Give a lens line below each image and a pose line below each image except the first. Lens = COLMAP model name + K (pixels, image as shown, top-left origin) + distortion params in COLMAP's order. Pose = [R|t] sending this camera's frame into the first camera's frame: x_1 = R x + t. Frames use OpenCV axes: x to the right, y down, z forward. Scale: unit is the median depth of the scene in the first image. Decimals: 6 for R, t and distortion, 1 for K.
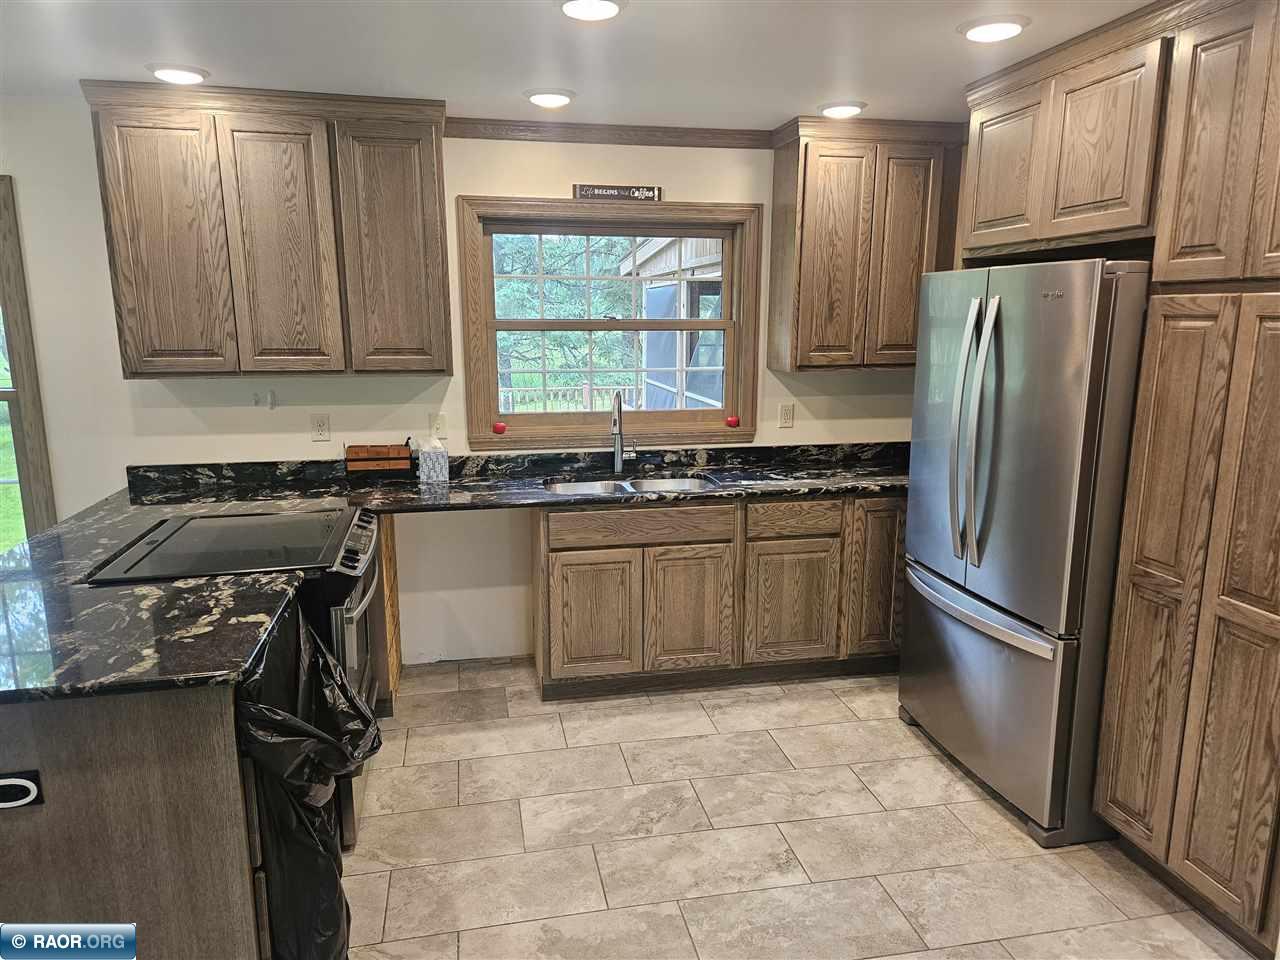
lens RADIAL K [[853.4, 0, 640.7], [0, 853.4, 485.7], [0, 0, 1]] dist [0.068054, -0.052576]
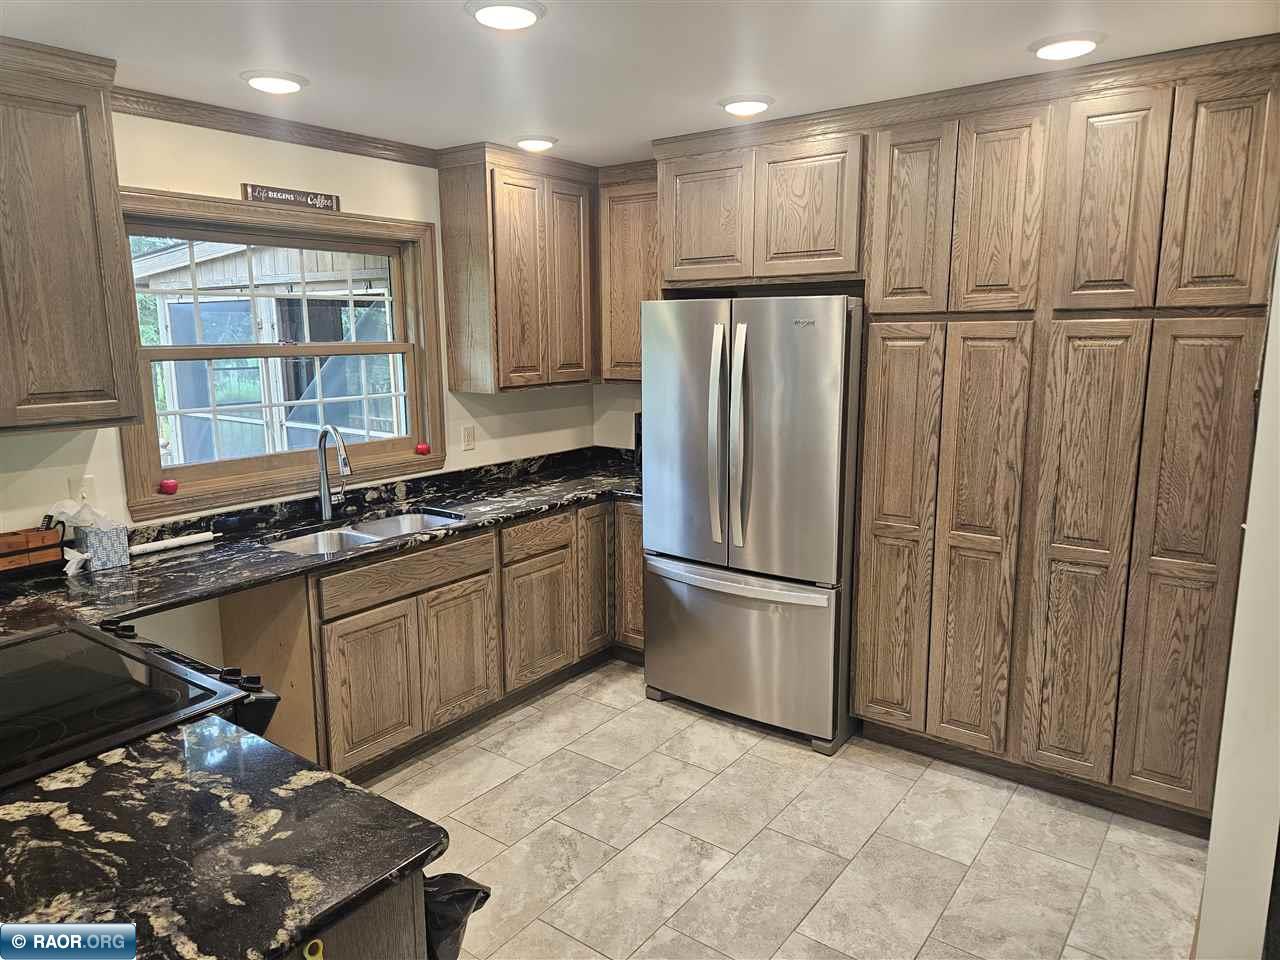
lens RADIAL K [[853.4, 0, 628.8], [0, 853.4, 474.3], [0, 0, 1]] dist [0.068054, -0.052576]
pose [[0.753895, -0.118913, 0.646144, -0.442767], [0.136851, 0.990334, 0.022584, -0.049247], [-0.642584, 0.071399, 0.762882, 0.173661]]
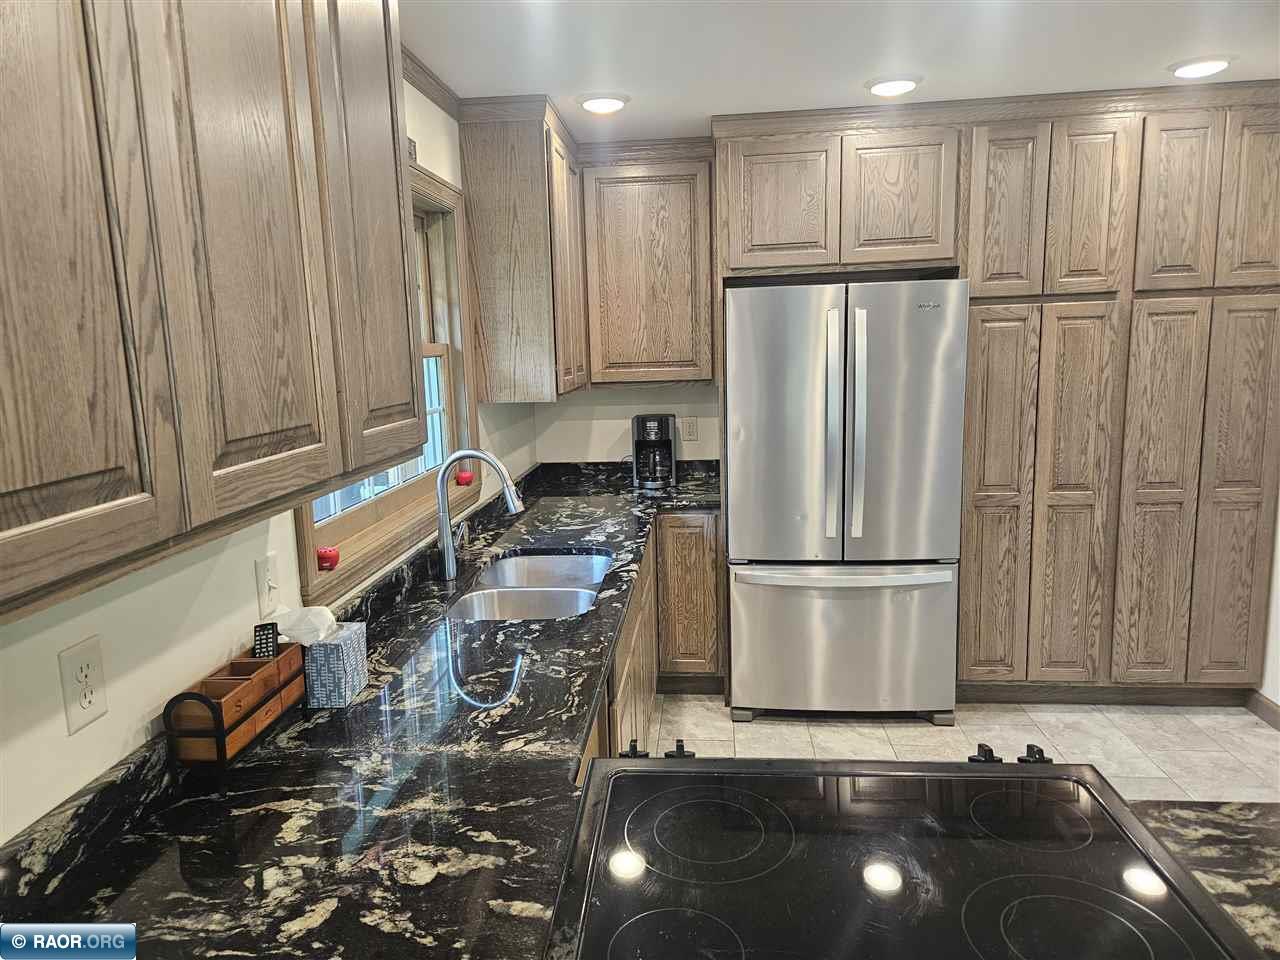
lens RADIAL K [[853.4, 0, 633.0], [0, 853.4, 474.6], [0, 0, 1]] dist [0.068054, -0.052576]
pose [[0.294153, -0.158814, 0.942471, -0.721359], [0.219018, 0.971058, 0.095274, -0.153886], [-0.930325, 0.178393, 0.320422, 0.825709]]
